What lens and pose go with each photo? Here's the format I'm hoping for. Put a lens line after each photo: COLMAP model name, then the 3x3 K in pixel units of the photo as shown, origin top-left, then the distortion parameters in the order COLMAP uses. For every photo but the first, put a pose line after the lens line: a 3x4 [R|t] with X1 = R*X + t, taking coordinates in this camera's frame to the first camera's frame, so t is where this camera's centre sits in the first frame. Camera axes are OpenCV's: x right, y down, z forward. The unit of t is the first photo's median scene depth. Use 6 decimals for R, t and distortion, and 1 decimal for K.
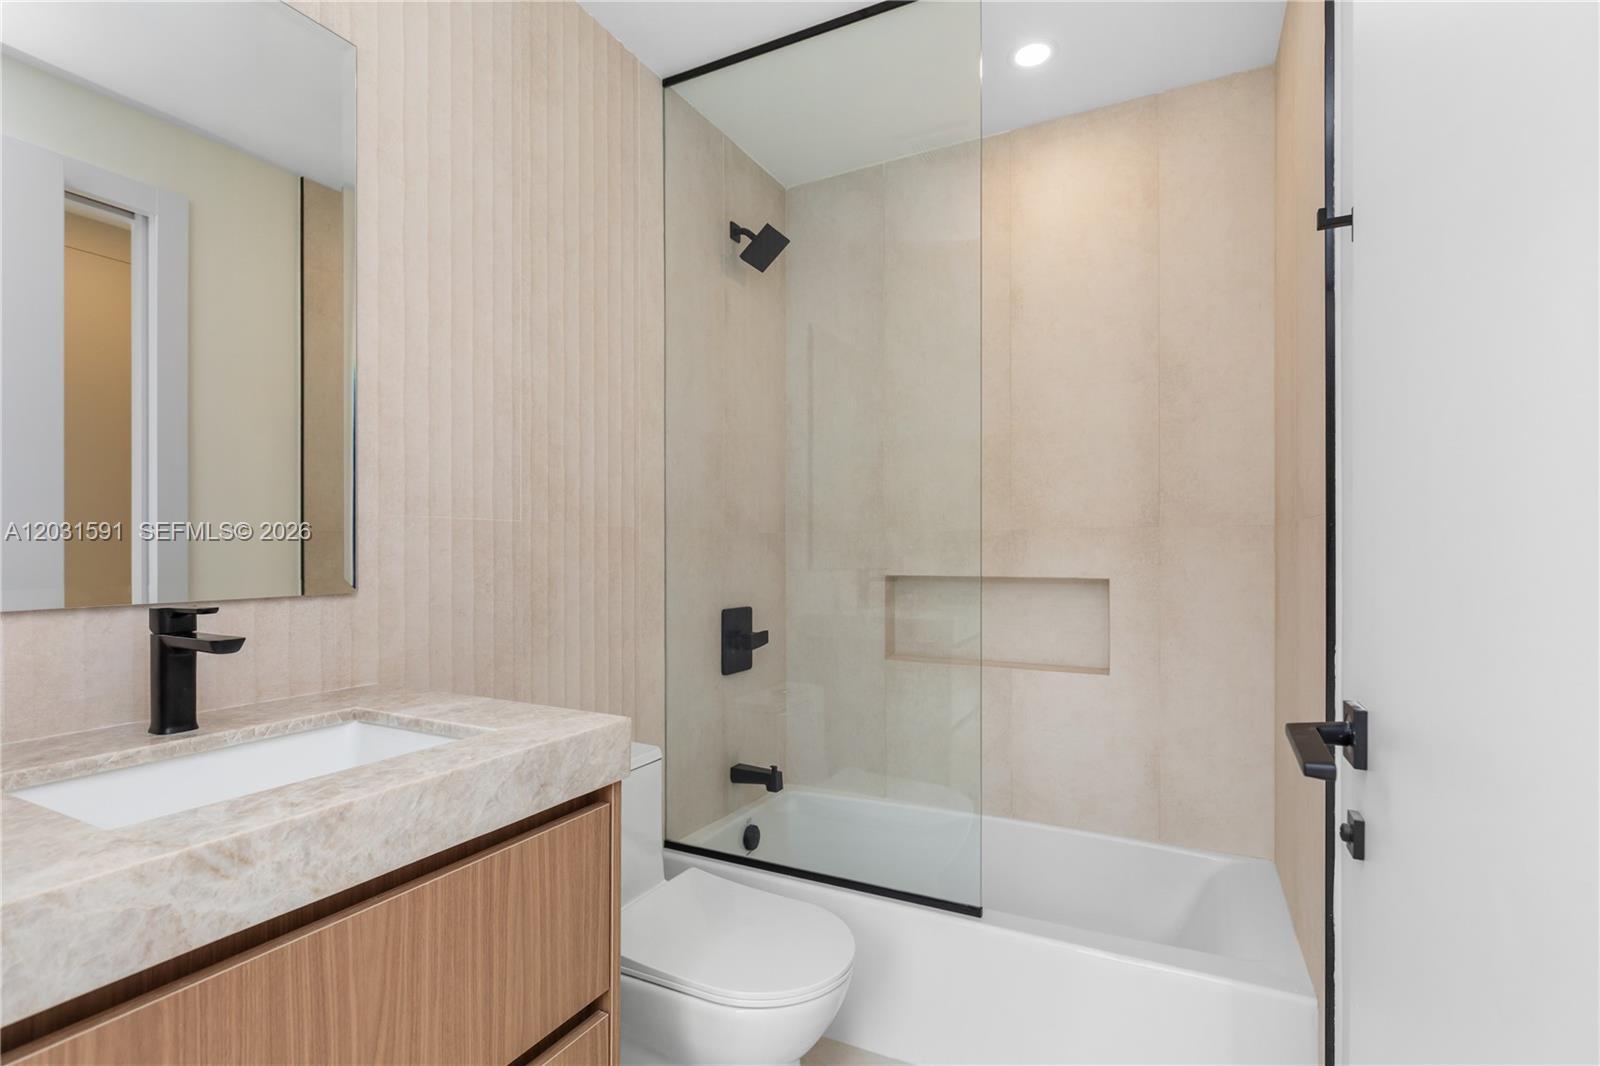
lens RADIAL K [[776.9, 0, 811.0], [0, 776.9, 549.2], [0, 0, 1]] dist [0.000506, 0.000349]
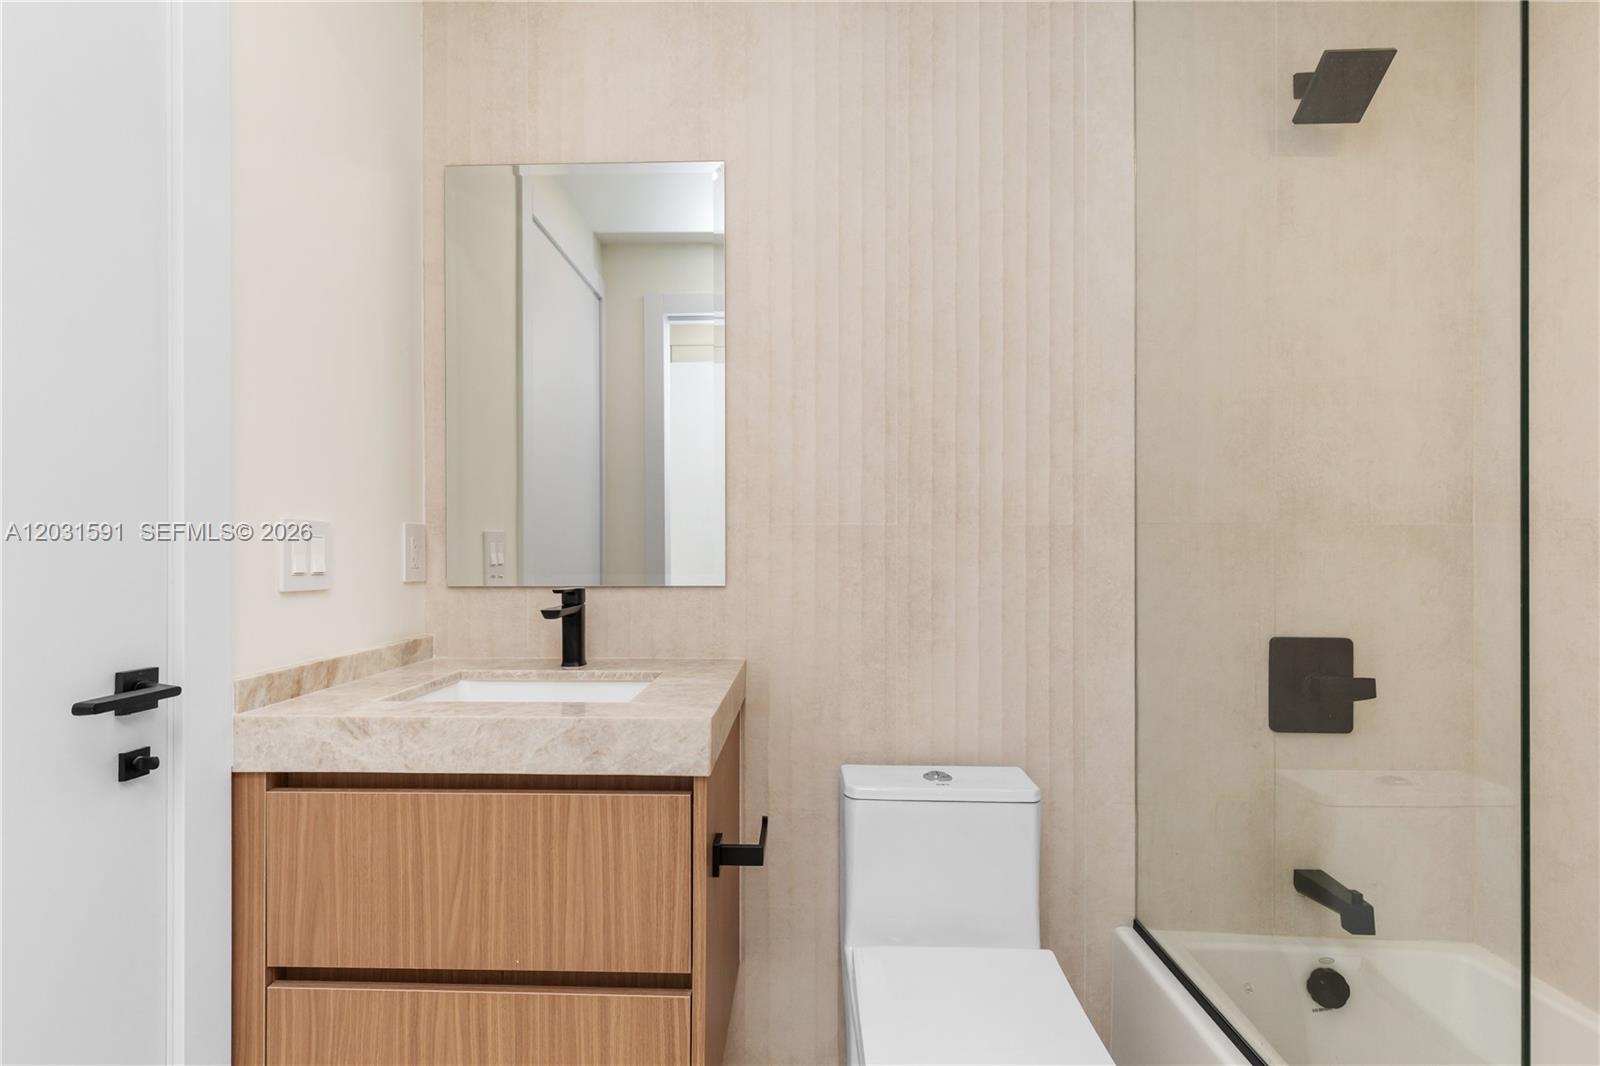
lens RADIAL K [[774.9, 0, 800.9], [0, 774.9, 540.6], [0, 0, 1]] dist [0.010151, -0.000487]
pose [[0.409222, -0.011718, -0.912359, 0.857731], [0.003396, 0.999930, -0.011320, -0.005088], [0.912428, 0.001534, 0.409233, 0.793784]]
